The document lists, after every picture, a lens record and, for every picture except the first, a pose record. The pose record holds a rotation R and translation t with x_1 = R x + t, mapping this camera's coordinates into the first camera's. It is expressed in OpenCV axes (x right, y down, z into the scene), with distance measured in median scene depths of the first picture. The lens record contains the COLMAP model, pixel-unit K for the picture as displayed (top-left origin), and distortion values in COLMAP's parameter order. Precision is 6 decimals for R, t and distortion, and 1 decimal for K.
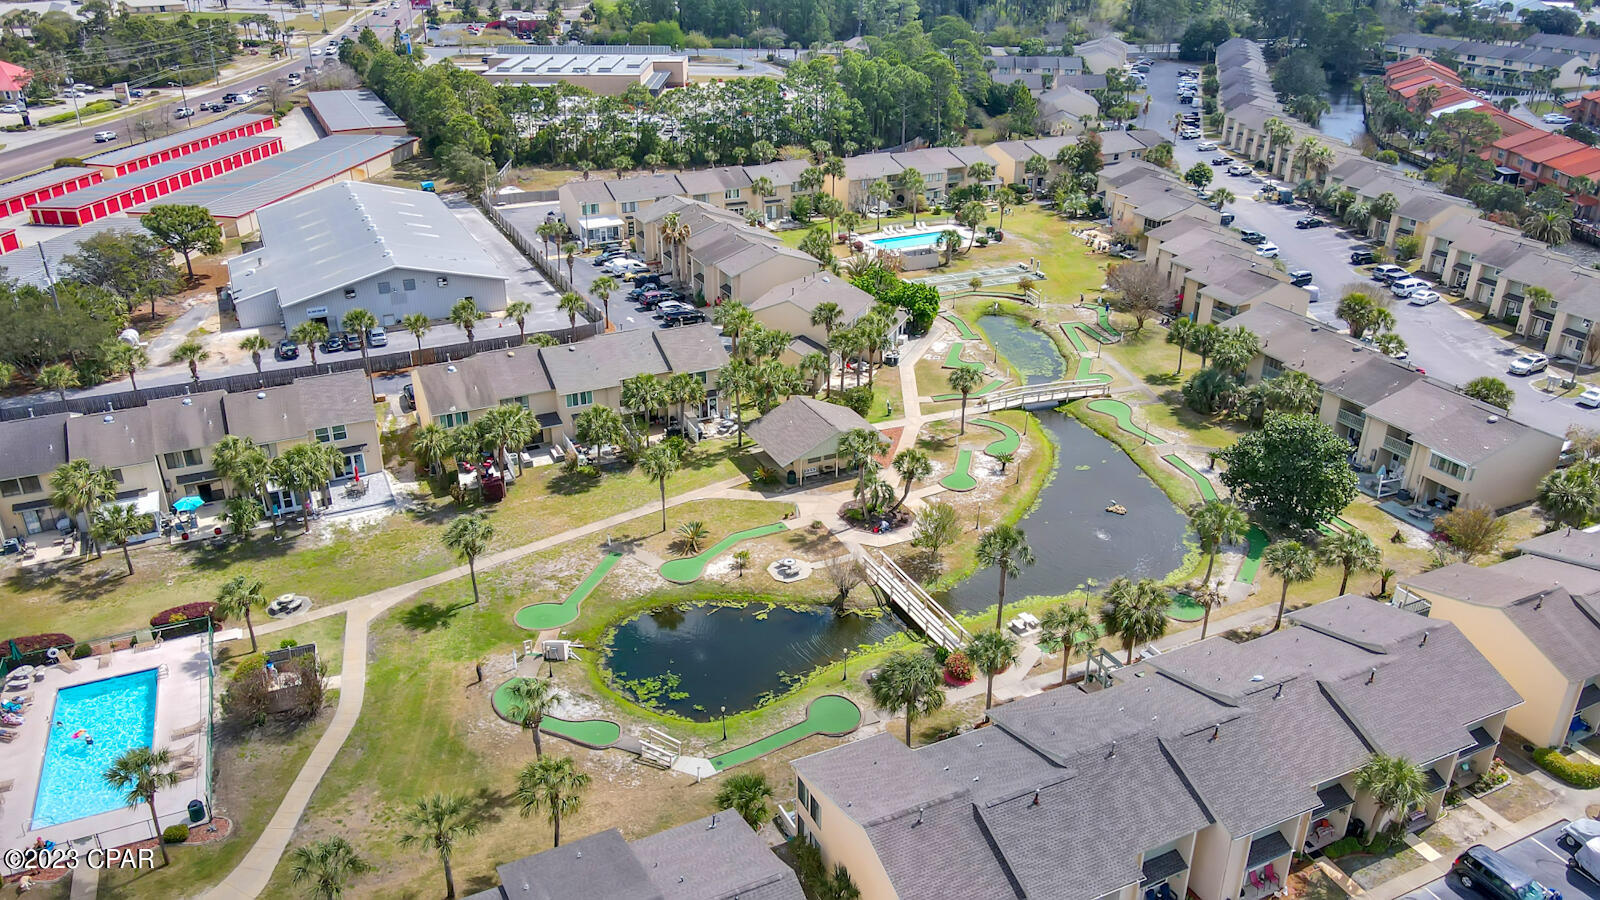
lens RADIAL K [[1185.9, 0, 800.0], [0, 1185.9, 450.0], [0, 0, 1]] dist [-0.003783, 0.045187]
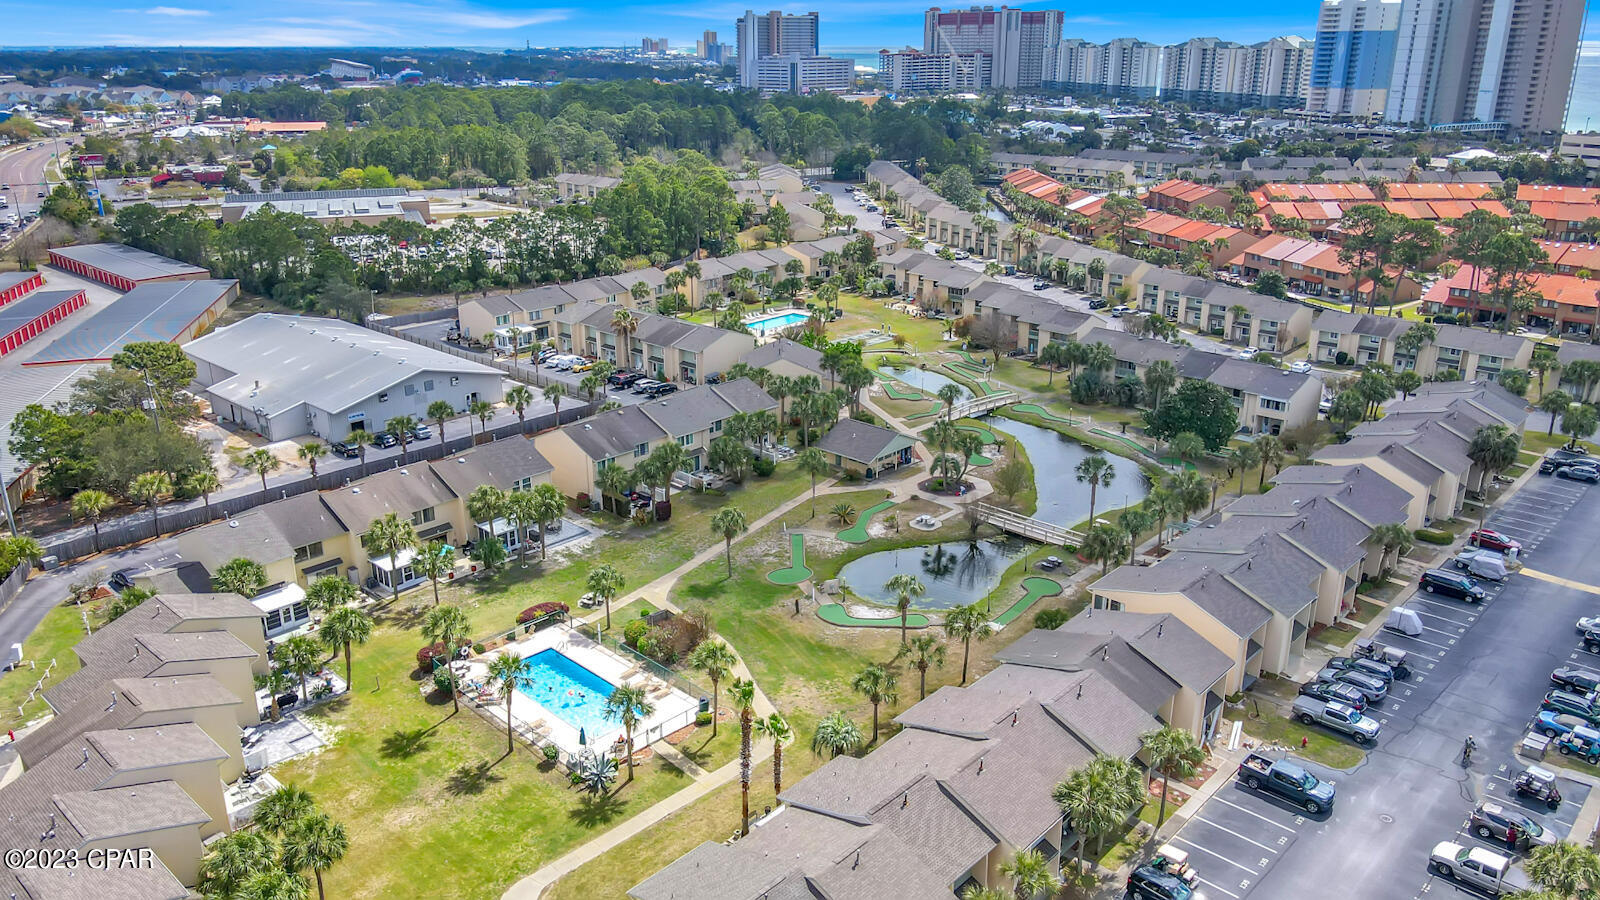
lens RADIAL K [[1185.9, 0, 800.0], [0, 1185.9, 450.0], [0, 0, 1]] dist [-0.003783, 0.045187]
pose [[0.931233, -0.124256, 0.342588, -0.389526], [0.160760, 0.983731, -0.080185, 0.066969], [-0.327050, 0.129746, 0.936058, -0.161385]]
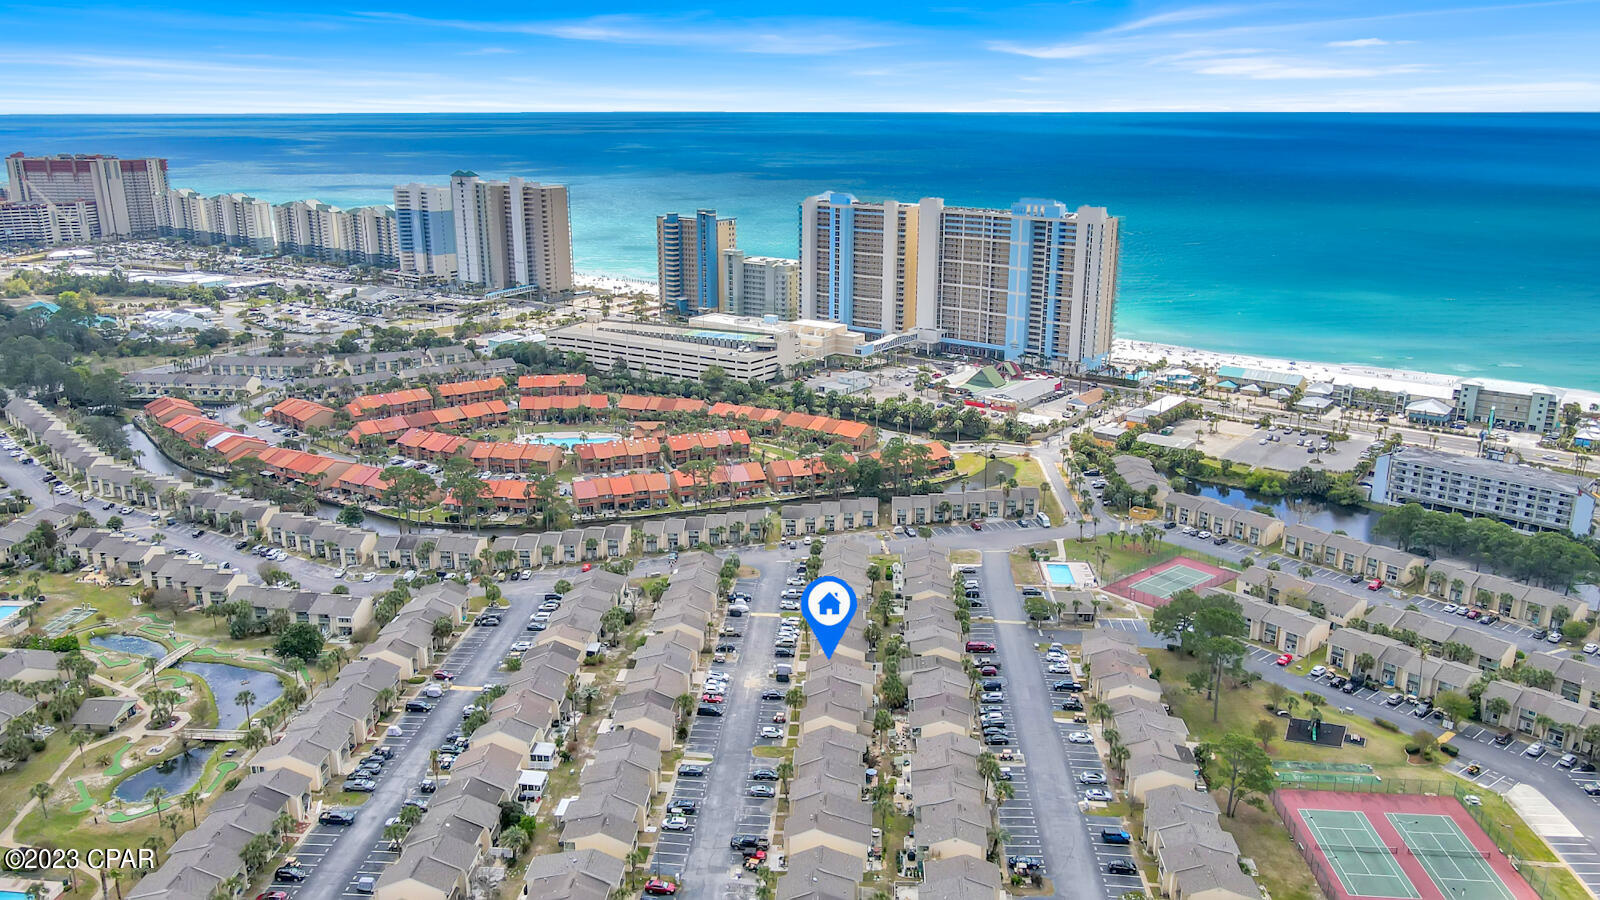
lens RADIAL K [[1185.9, 0, 800.0], [0, 1185.9, 450.0], [0, 0, 1]] dist [-0.003783, 0.045187]
pose [[0.497045, -0.248267, 0.831451, -0.839206], [0.372065, 0.926619, 0.054262, -0.079277], [-0.783909, 0.282383, 0.552943, -1.103976]]
